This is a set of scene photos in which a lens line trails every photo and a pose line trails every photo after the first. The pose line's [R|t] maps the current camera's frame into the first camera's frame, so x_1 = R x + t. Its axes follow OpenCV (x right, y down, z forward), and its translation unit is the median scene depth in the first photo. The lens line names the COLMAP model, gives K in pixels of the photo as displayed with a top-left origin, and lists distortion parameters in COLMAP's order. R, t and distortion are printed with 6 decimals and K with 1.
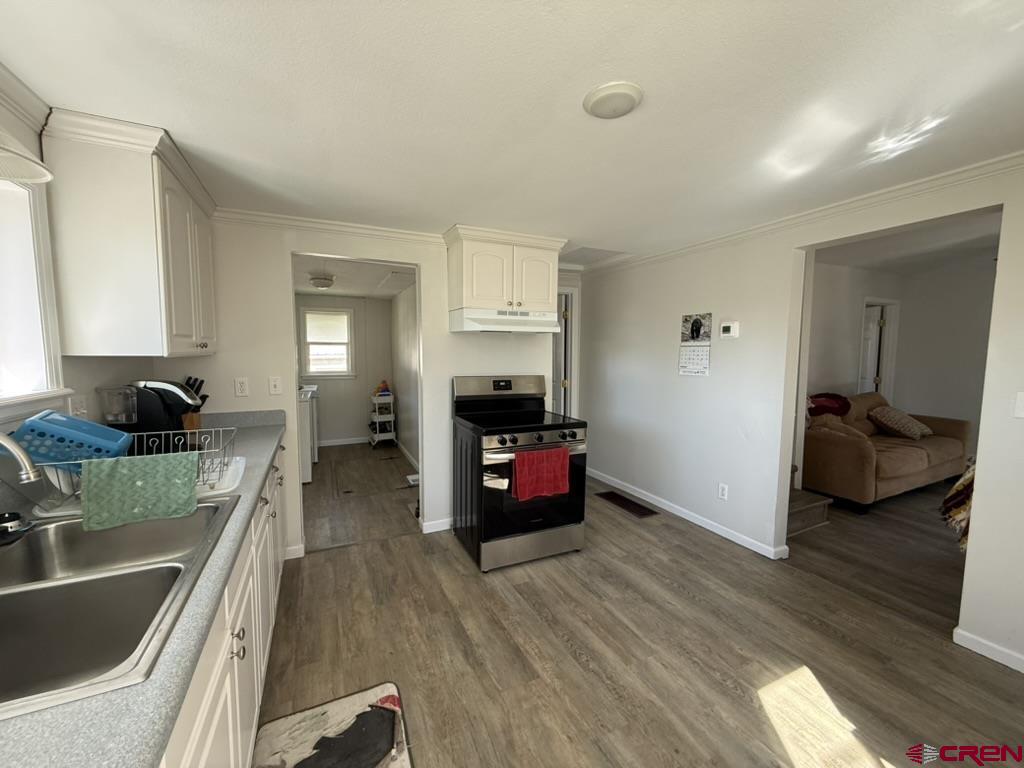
lens RADIAL K [[410.4, 0, 513.2], [0, 410.4, 384.8], [0, 0, 1]] dist [-0.001405, -0.000113]
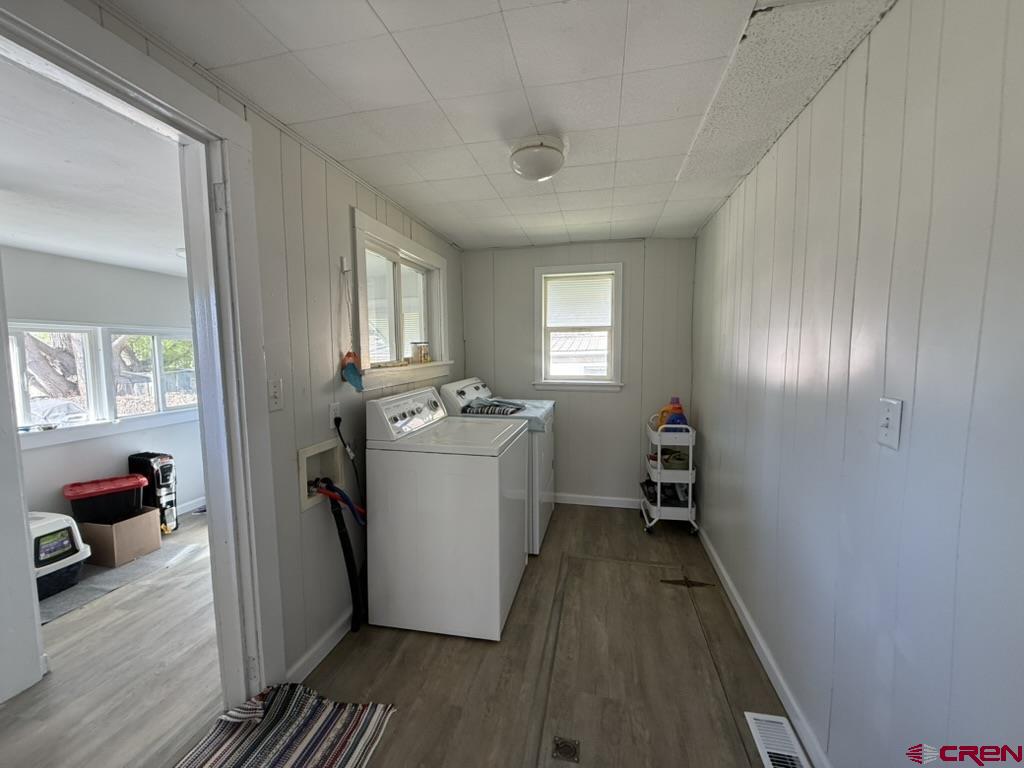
lens RADIAL K [[410.4, 0, 510.0], [0, 410.4, 386.9], [0, 0, 1]] dist [-0.001405, -0.000113]
pose [[0.784755, 0.040047, -0.618511, -0.167846], [-0.031952, 0.999197, 0.024156, -0.029487], [0.618982, 0.000806, 0.785405, 0.493758]]
